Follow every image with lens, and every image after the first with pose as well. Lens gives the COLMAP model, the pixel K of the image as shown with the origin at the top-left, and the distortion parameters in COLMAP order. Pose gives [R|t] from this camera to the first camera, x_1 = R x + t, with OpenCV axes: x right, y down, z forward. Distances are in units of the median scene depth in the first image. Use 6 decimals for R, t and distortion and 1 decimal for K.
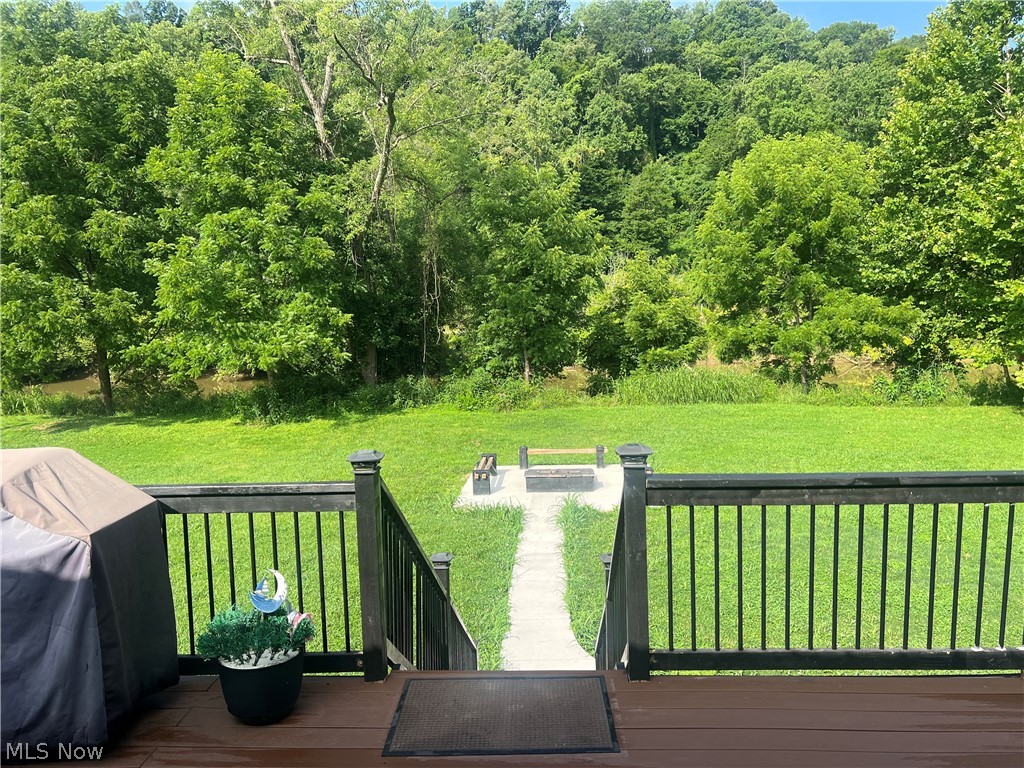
lens RADIAL K [[775.9, 0, 512.0], [0, 775.9, 384.0], [0, 0, 1]] dist [0.067292, -0.010083]
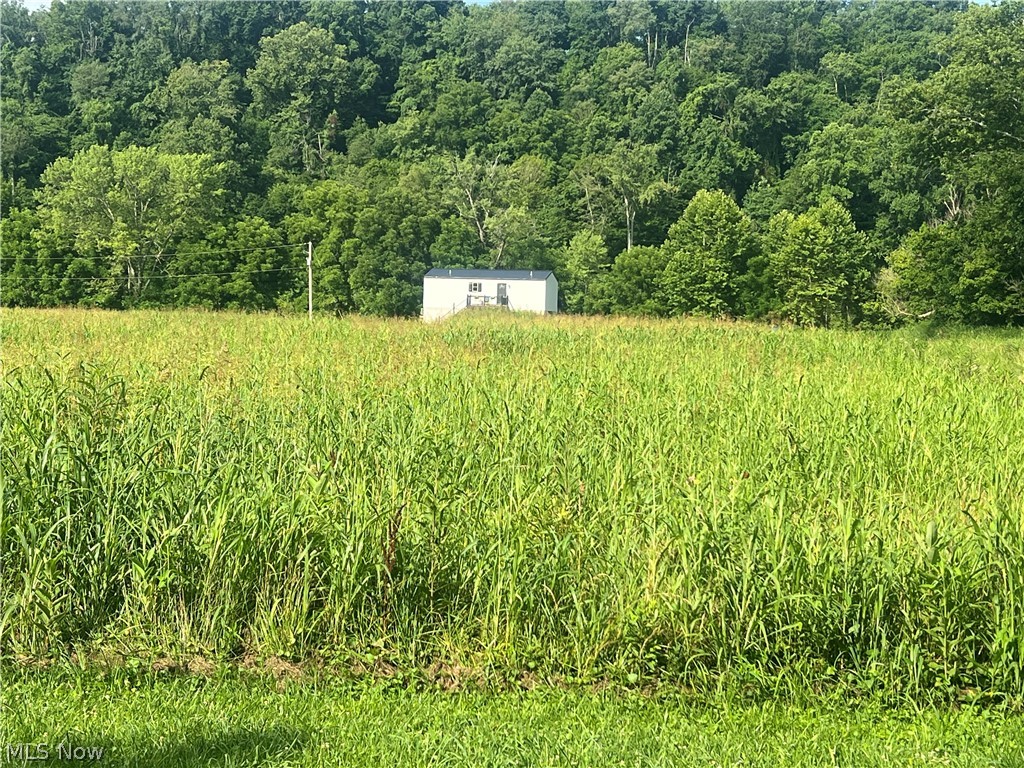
lens RADIAL K [[1641.0, 0, 512.0], [0, 1641.0, 384.0], [0, 0, 1]] dist [0.006456, 0.012858]
pose [[0.988758, 0.055860, -0.138698, 0.156180], [-0.065751, 0.995531, -0.067790, 0.132321], [0.134291, 0.076148, 0.988012, -1.038853]]
